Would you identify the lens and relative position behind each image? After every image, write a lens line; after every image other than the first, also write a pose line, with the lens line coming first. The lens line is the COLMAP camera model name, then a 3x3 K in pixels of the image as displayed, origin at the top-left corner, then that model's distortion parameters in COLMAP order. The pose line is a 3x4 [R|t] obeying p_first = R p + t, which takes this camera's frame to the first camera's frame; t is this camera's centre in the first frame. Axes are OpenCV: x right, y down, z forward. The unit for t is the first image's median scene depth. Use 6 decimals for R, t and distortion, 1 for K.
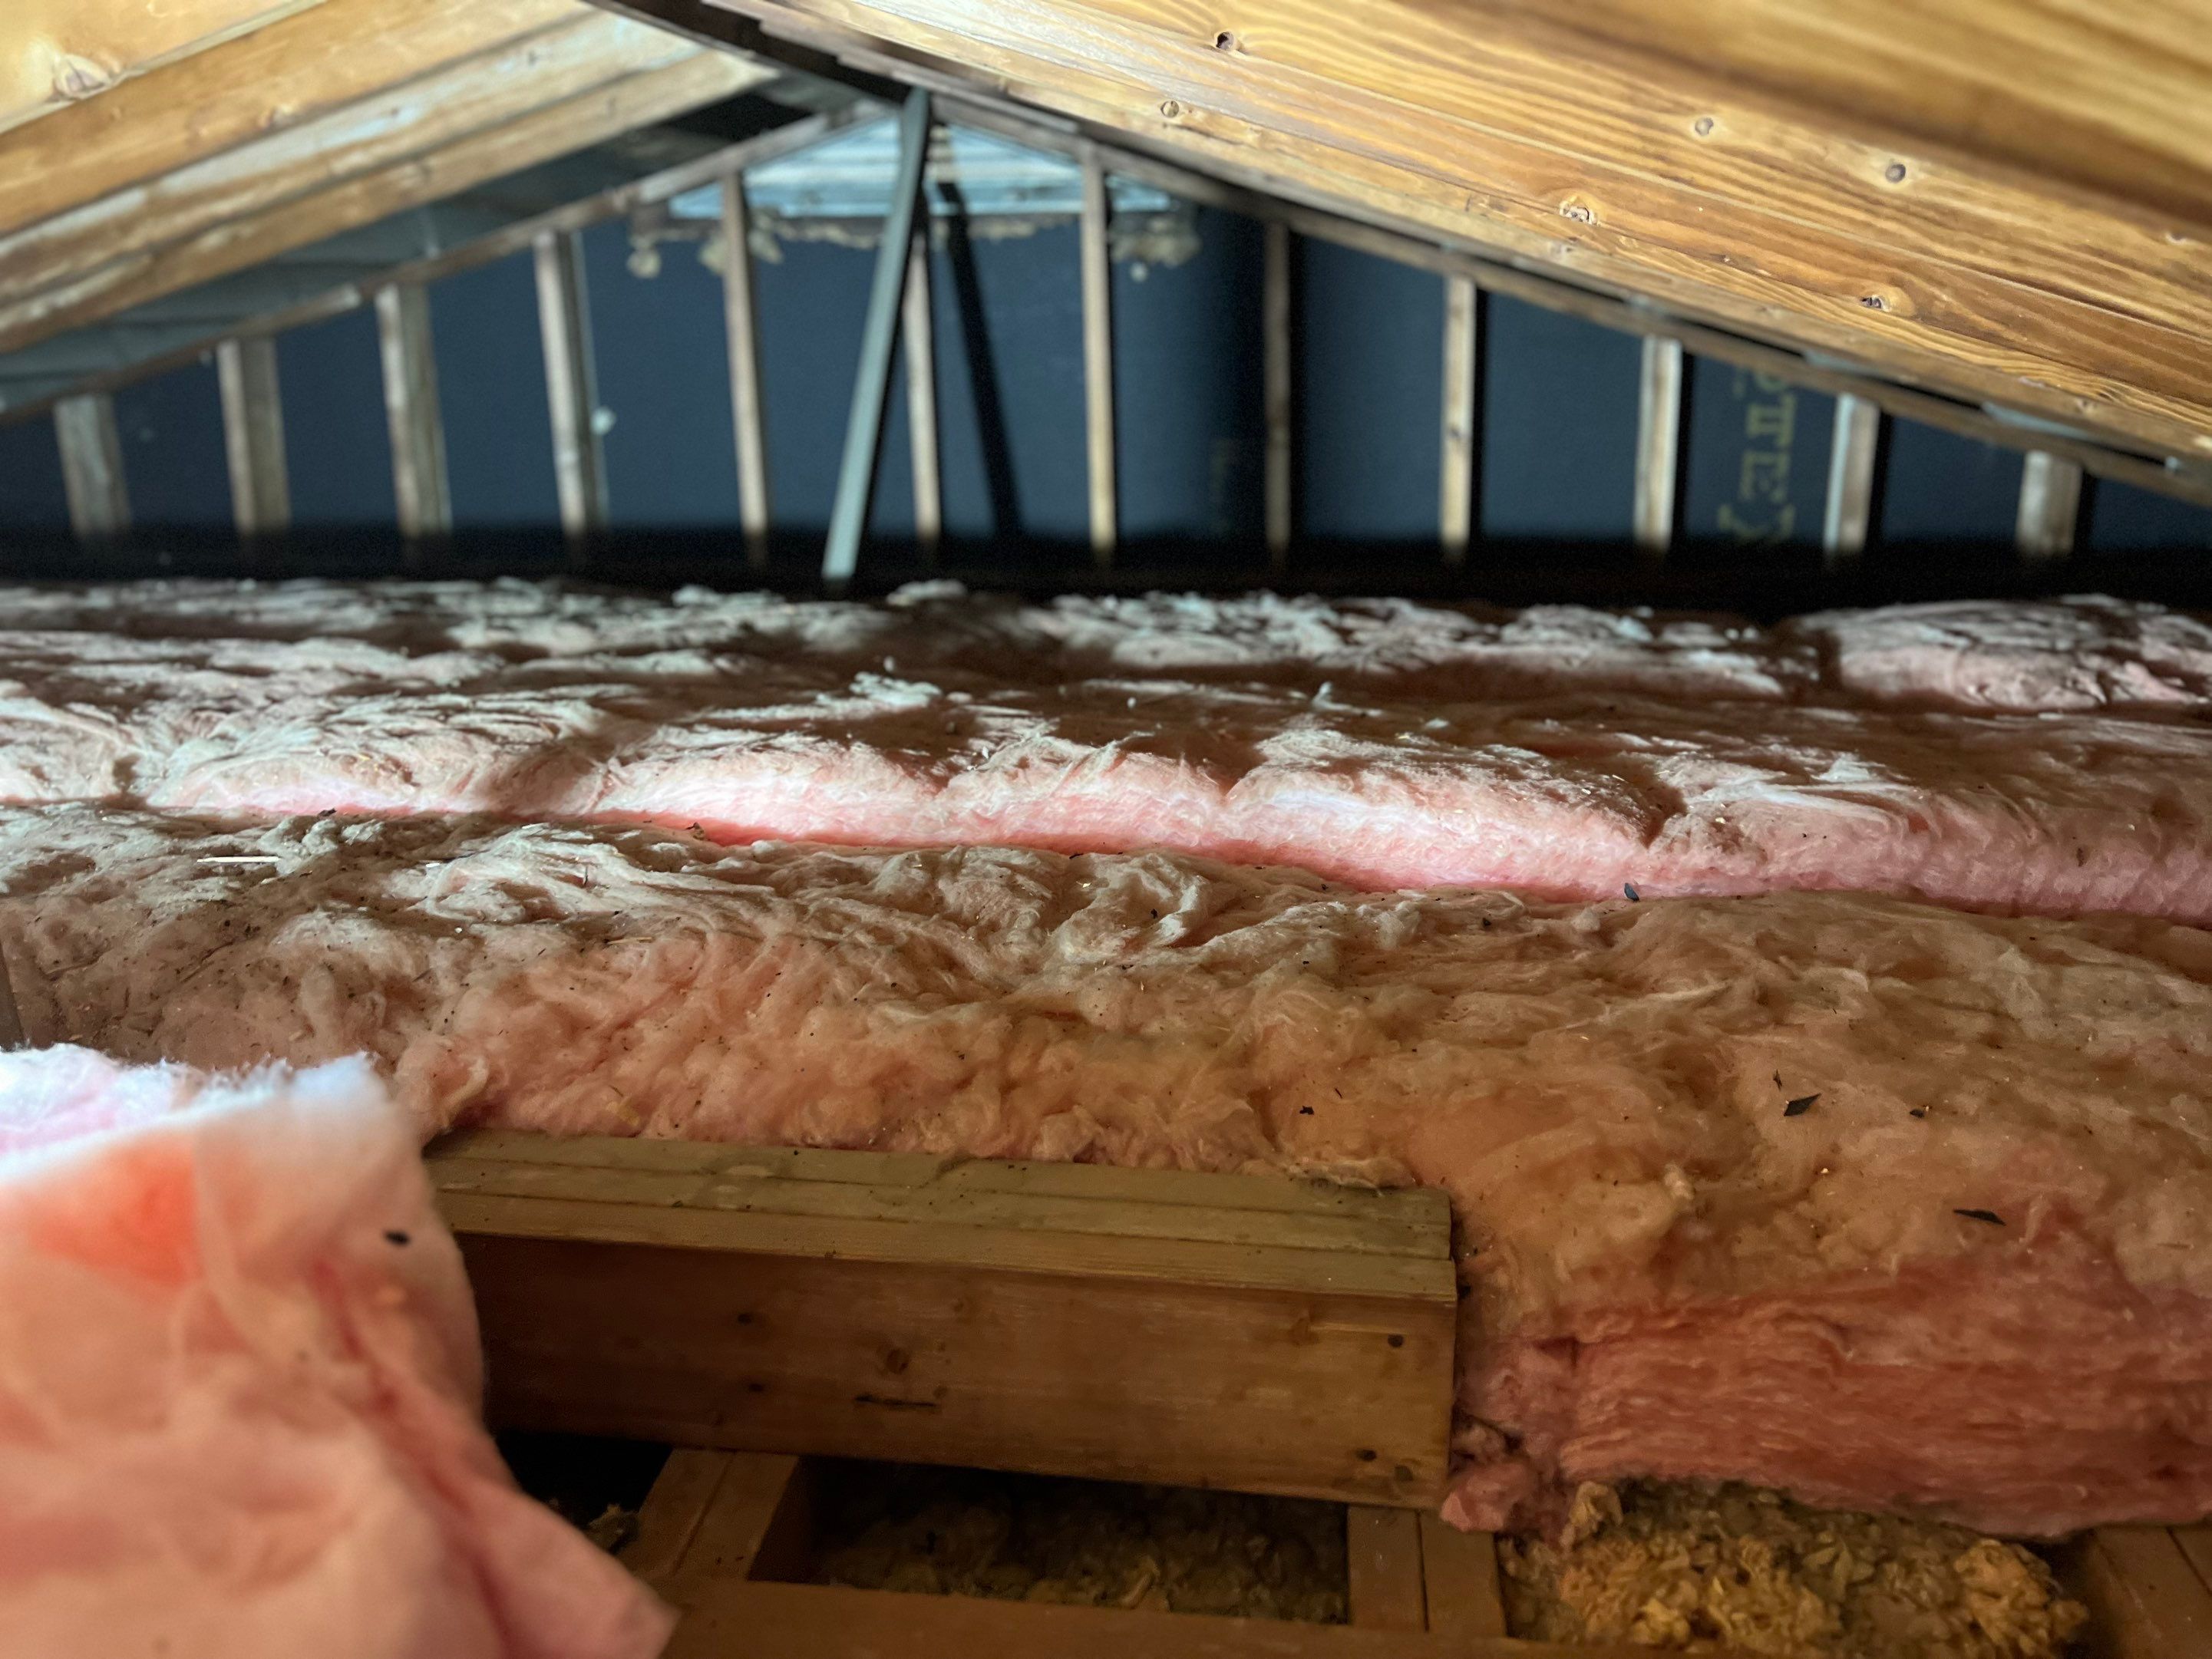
lens RADIAL K [[1671.2, 0, 1106.0], [0, 1671.2, 829.5], [0, 0, 1]] dist [0.060194, -0.082115]
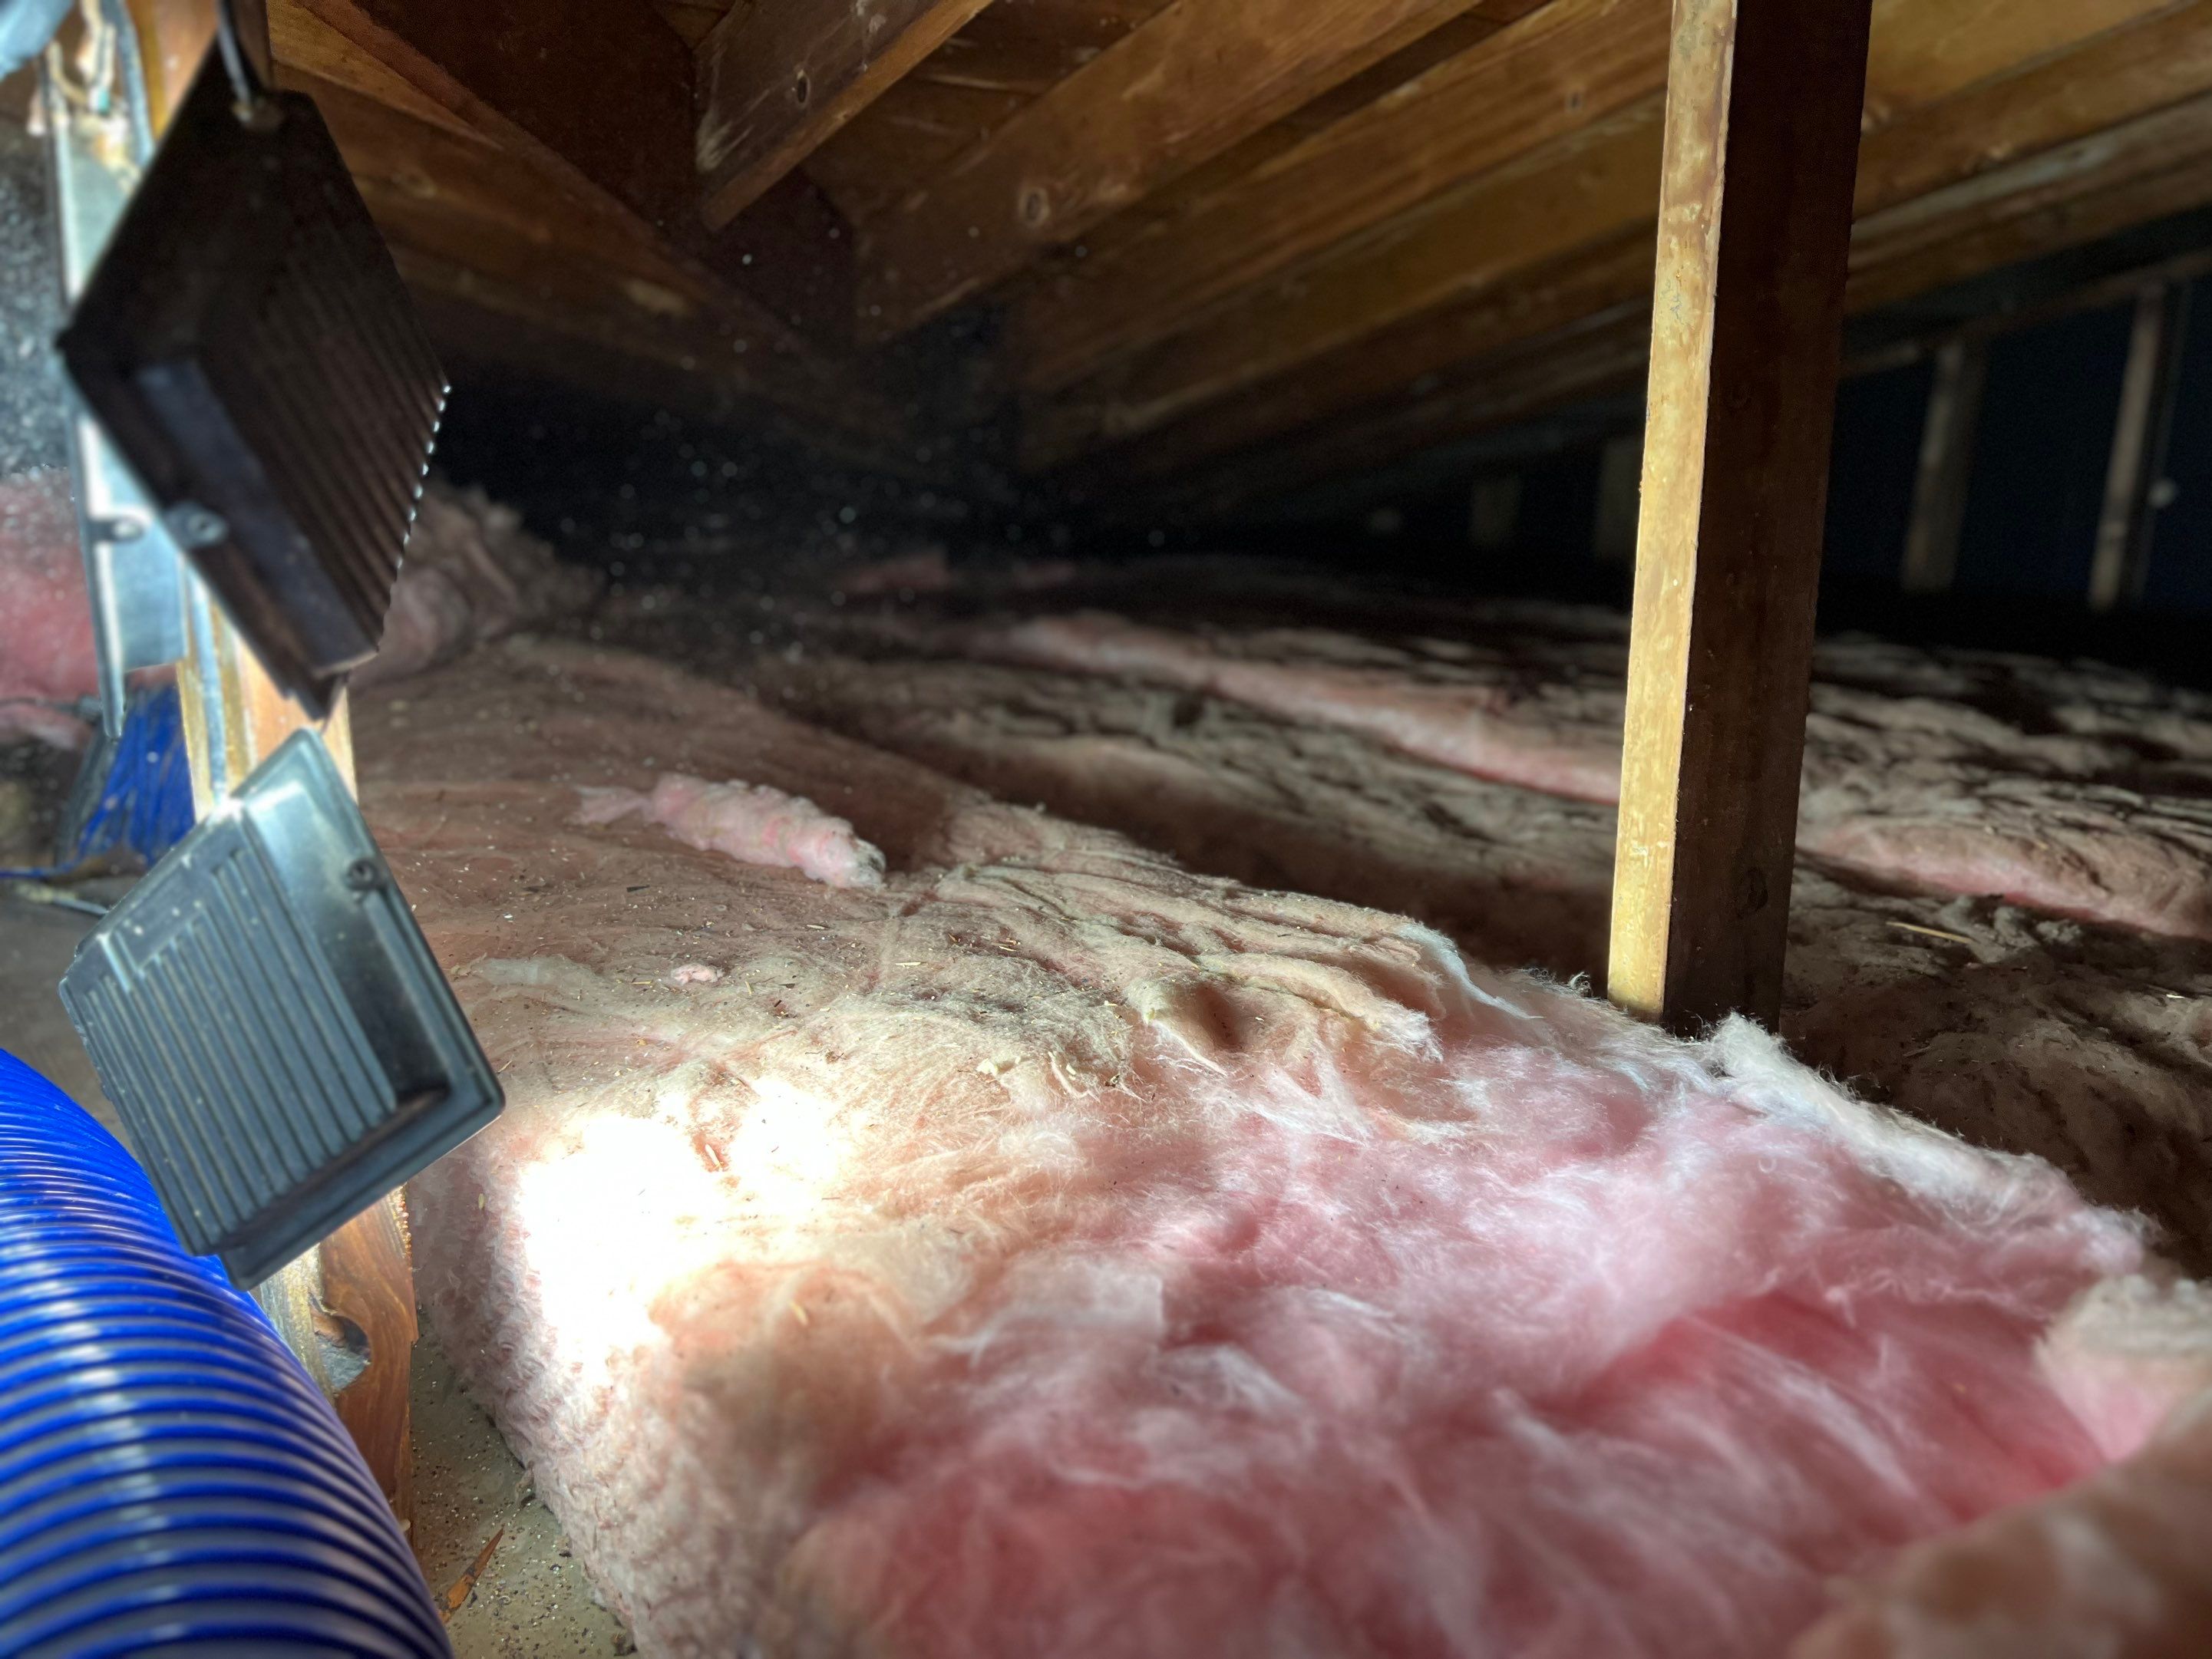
lens RADIAL K [[1671.2, 0, 1106.0], [0, 1671.2, 829.5], [0, 0, 1]] dist [0.060194, -0.082115]
pose [[0.698027, 0.206235, -0.685730, -0.170033], [-0.227844, 0.971826, 0.060349, 0.008605], [0.678856, 0.114115, 0.725350, 0.004247]]
